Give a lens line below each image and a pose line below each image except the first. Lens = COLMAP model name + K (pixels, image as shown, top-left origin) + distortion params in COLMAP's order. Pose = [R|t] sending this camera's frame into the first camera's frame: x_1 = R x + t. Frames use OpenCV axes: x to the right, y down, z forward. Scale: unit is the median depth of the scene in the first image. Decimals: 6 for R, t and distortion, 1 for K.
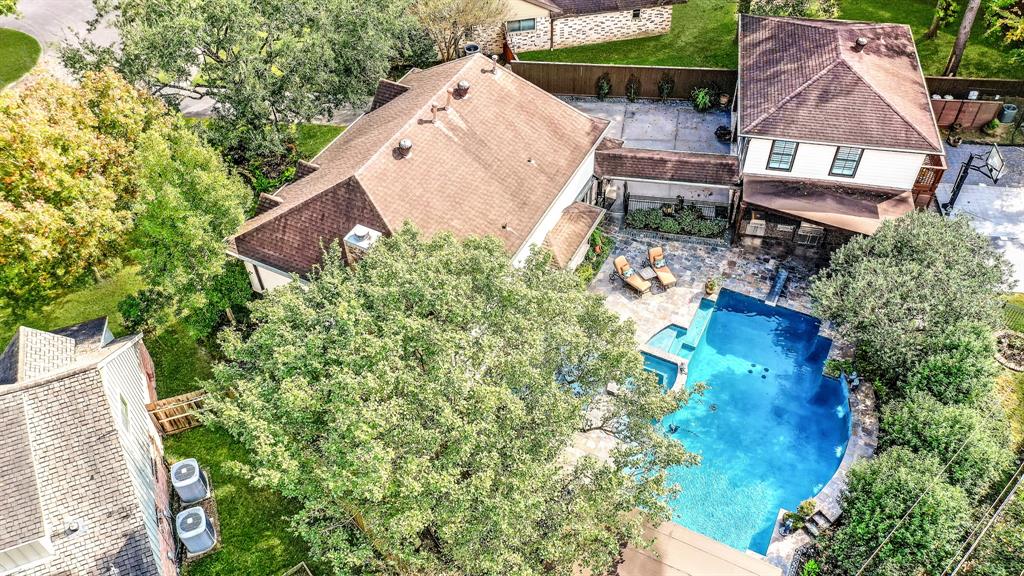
lens RADIAL K [[807.7, 0, 512.6], [0, 807.7, 289.8], [0, 0, 1]] dist [0.012497, 0.001475]
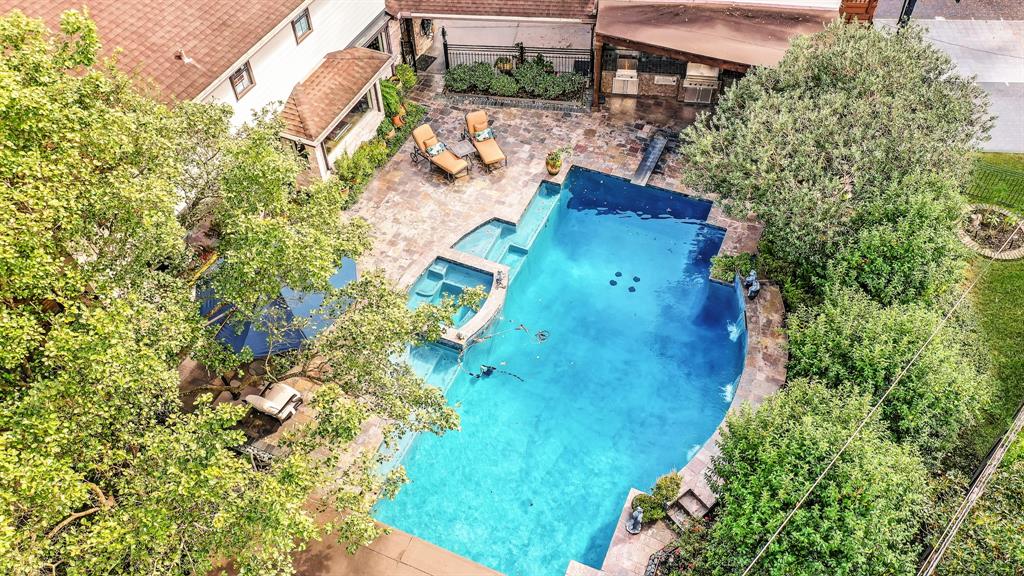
lens RADIAL K [[807.7, 0, 511.6], [0, 807.7, 287.0], [0, 0, 1]] dist [0.012497, 0.001475]
pose [[0.998254, -0.045598, 0.037550, 0.199135], [0.043714, 0.997814, 0.049564, 0.072557], [-0.039728, -0.047836, 0.998065, 0.350015]]
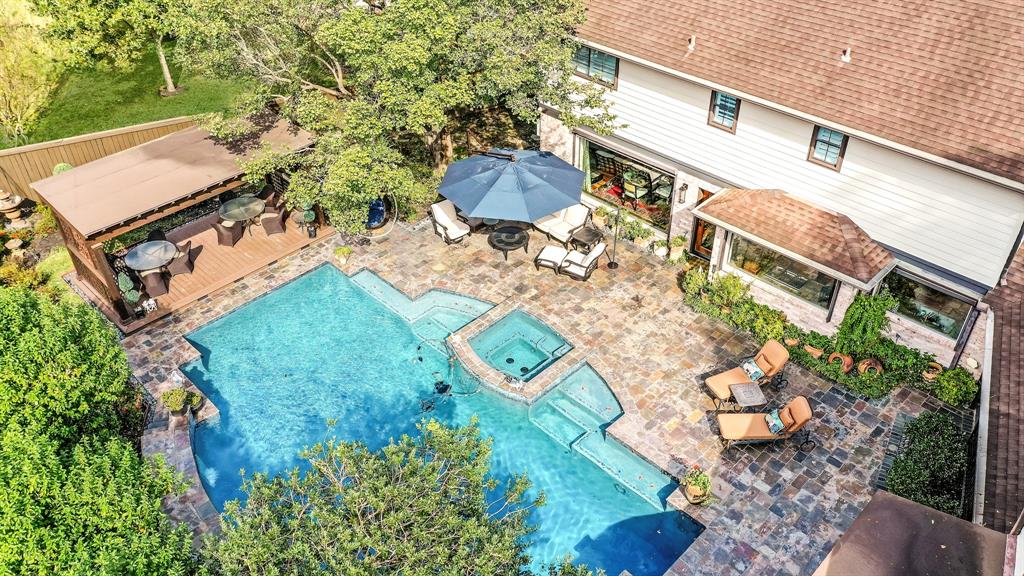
lens RADIAL K [[807.7, 0, 512.3], [0, 807.7, 286.9], [0, 0, 1]] dist [0.012497, 0.001475]
pose [[-0.336470, 0.581073, -0.741041, 0.604201], [-0.652345, 0.423697, 0.628432, -0.293457], [0.679142, 0.694863, 0.236499, 0.836791]]
